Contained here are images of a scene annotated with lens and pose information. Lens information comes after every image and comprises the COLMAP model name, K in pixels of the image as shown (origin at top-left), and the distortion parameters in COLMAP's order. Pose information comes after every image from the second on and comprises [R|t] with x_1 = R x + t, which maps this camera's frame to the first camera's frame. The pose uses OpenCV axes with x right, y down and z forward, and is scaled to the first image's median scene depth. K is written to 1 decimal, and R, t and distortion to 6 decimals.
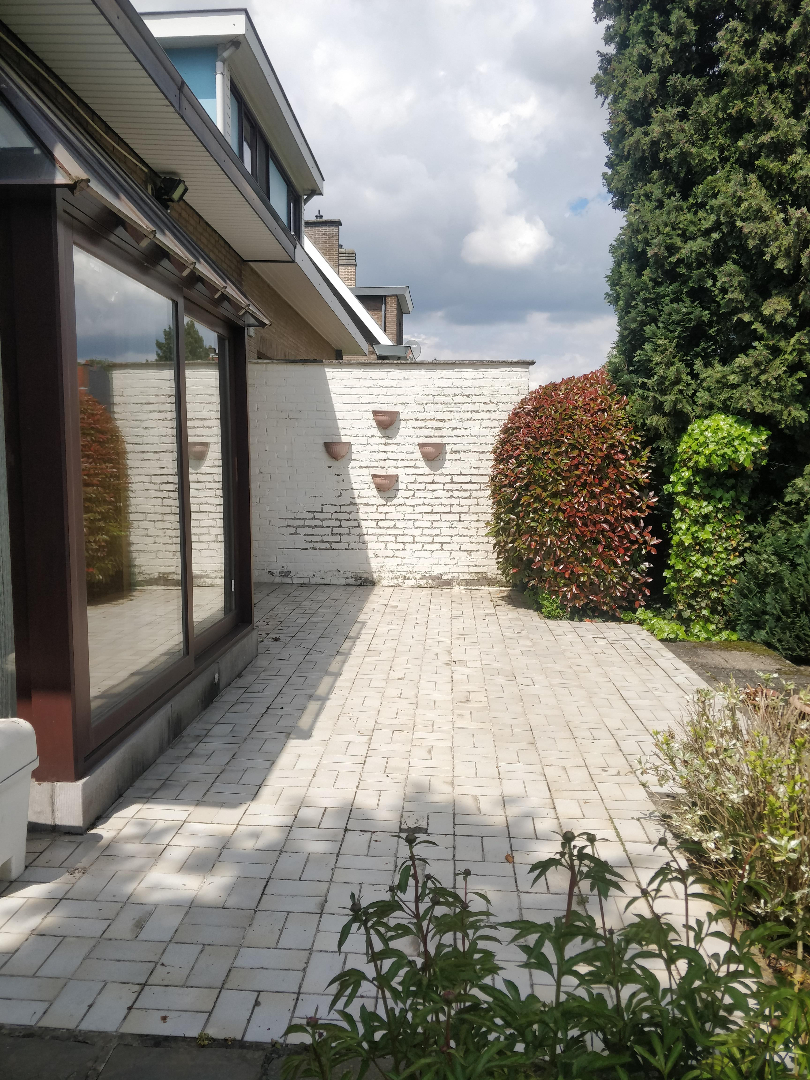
lens RADIAL K [[888.6, 0, 415.2], [0, 888.6, 560.6], [0, 0, 1]] dist [0.043105, -0.090457]
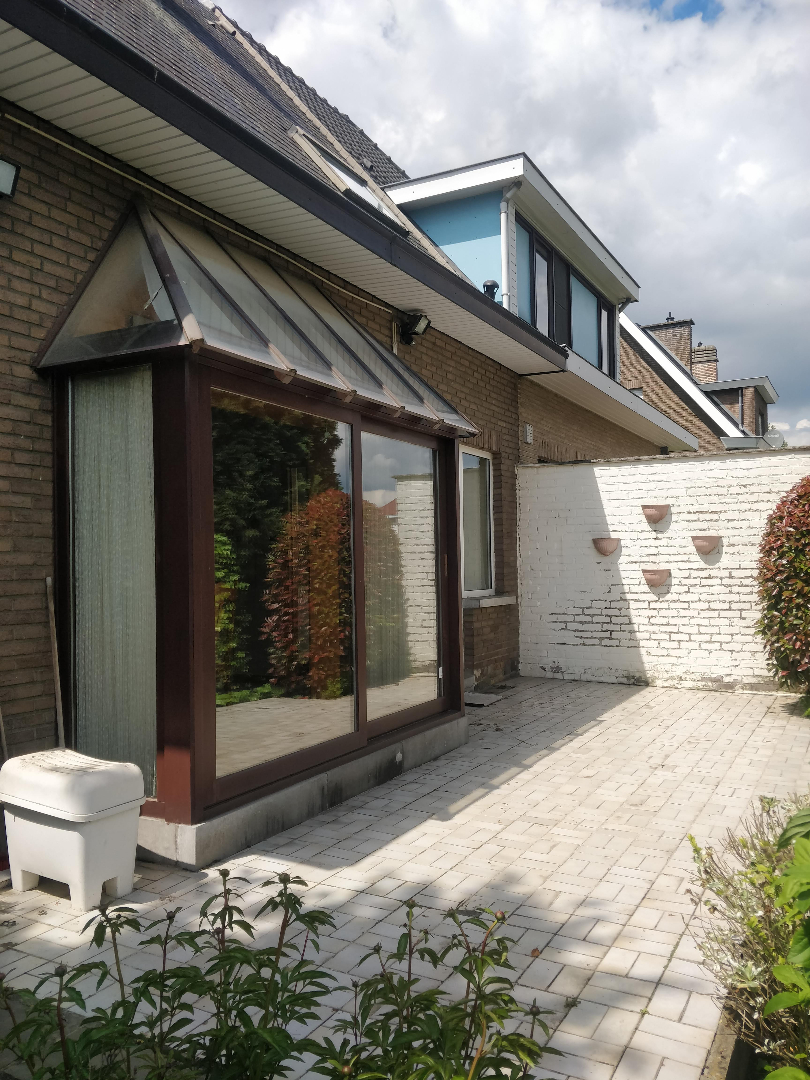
lens RADIAL K [[888.6, 0, 394.2], [0, 888.6, 540.2], [0, 0, 1]] dist [0.043105, -0.090457]
pose [[0.901836, -0.026698, -0.431253, 0.131177], [-0.031947, 0.991237, -0.128173, 0.005229], [0.430896, 0.129368, 0.893080, 0.001808]]
